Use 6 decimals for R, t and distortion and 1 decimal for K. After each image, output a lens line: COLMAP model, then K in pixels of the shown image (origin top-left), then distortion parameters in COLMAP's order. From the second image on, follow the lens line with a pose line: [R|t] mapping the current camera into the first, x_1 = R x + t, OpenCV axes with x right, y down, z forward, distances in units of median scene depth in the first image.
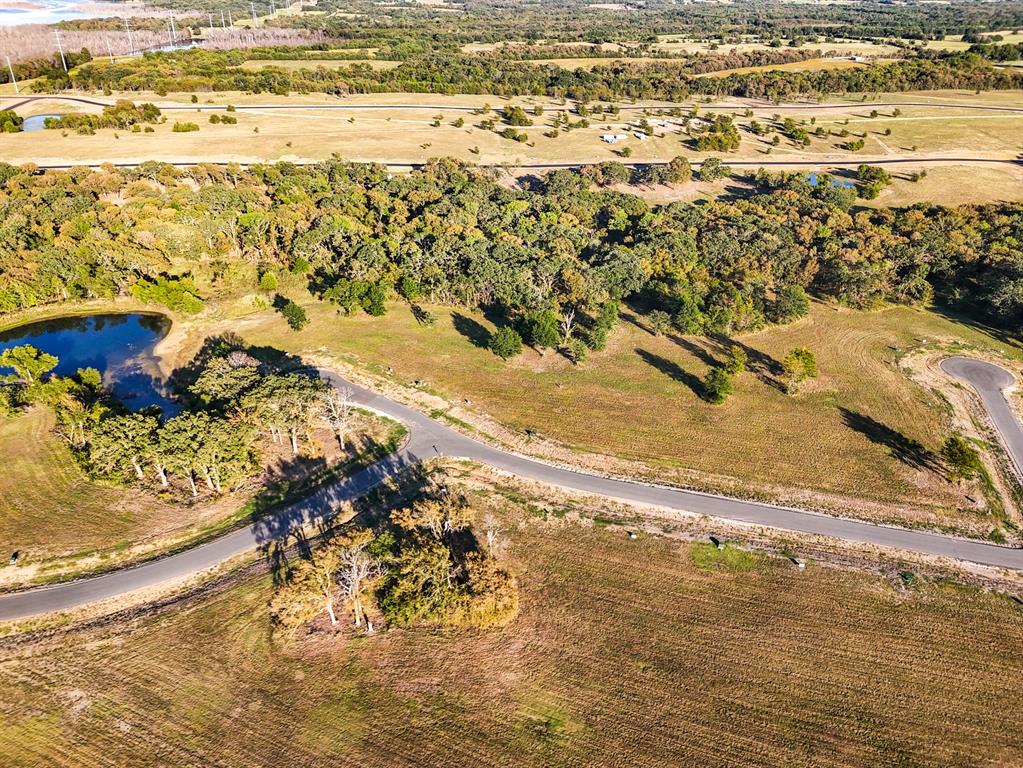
lens RADIAL K [[753.3, 0, 514.2], [0, 753.3, 382.6], [0, 0, 1]] dist [0.051683, -0.044048]
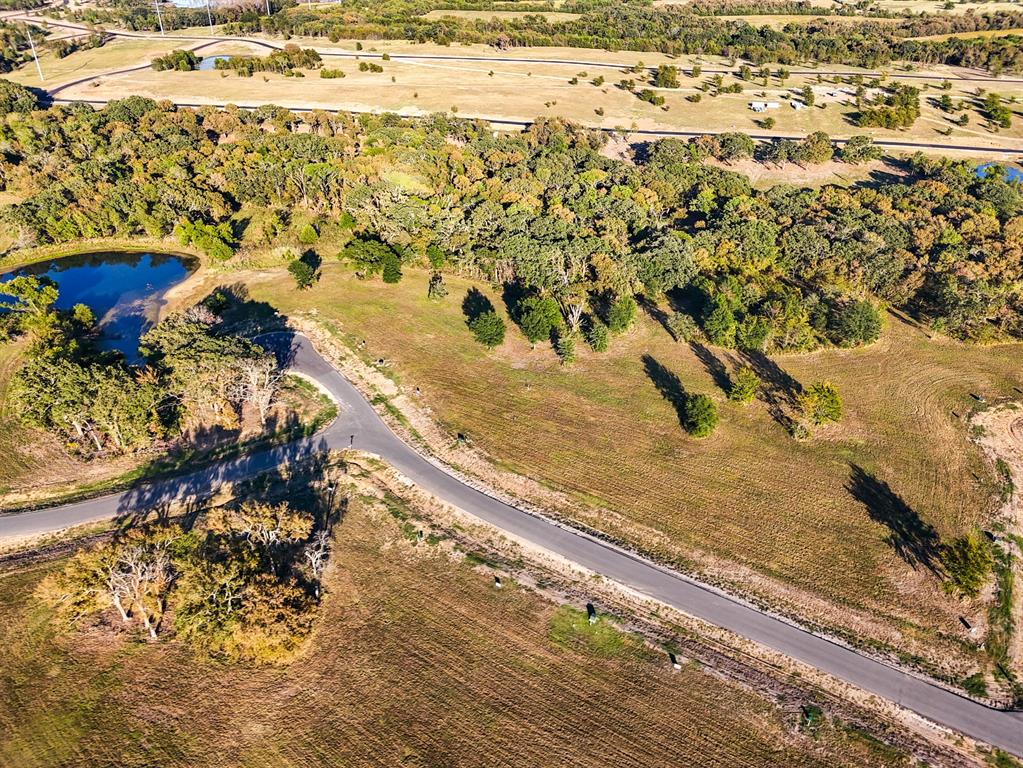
lens RADIAL K [[753.3, 0, 514.7], [0, 753.3, 382.6], [0, 0, 1]] dist [0.051683, -0.044048]
pose [[0.962657, 0.139829, -0.231816, 0.248350], [-0.128446, 0.989677, 0.063565, -0.054792], [0.238311, -0.031415, 0.970681, 0.142947]]
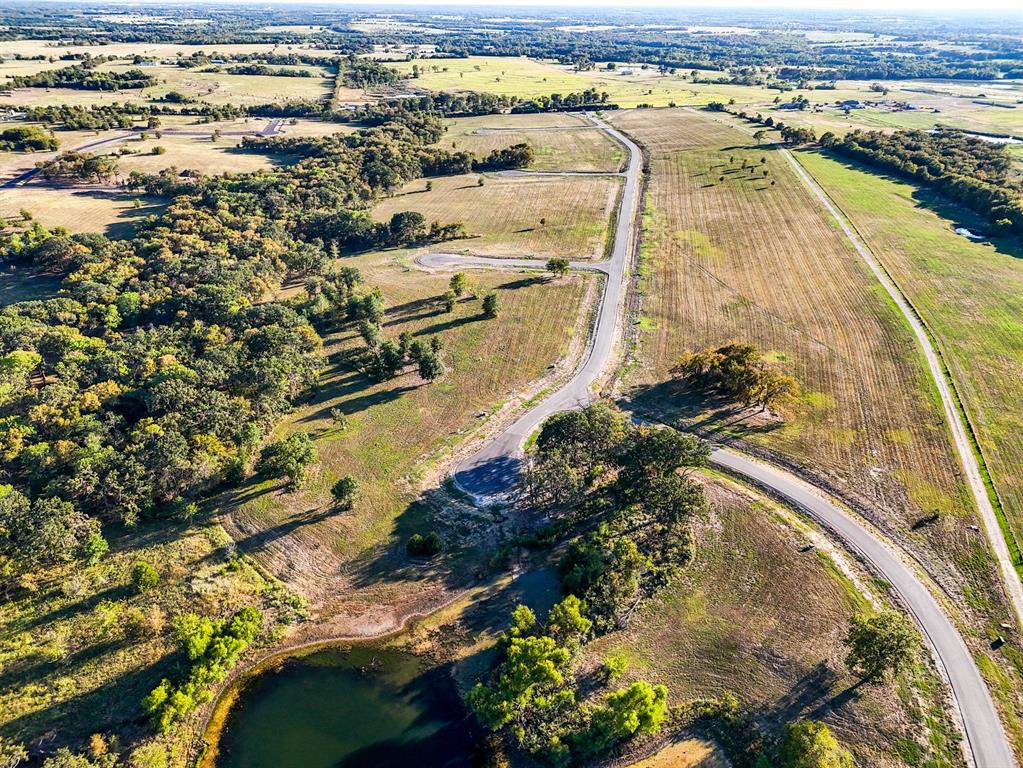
lens RADIAL K [[753.3, 0, 512.4], [0, 753.3, 382.7], [0, 0, 1]] dist [0.051683, -0.044048]
pose [[-0.107935, -0.456393, 0.883207, -1.090032], [0.465161, 0.761968, 0.450589, -0.514236], [-0.878621, 0.459468, 0.130054, 0.799909]]
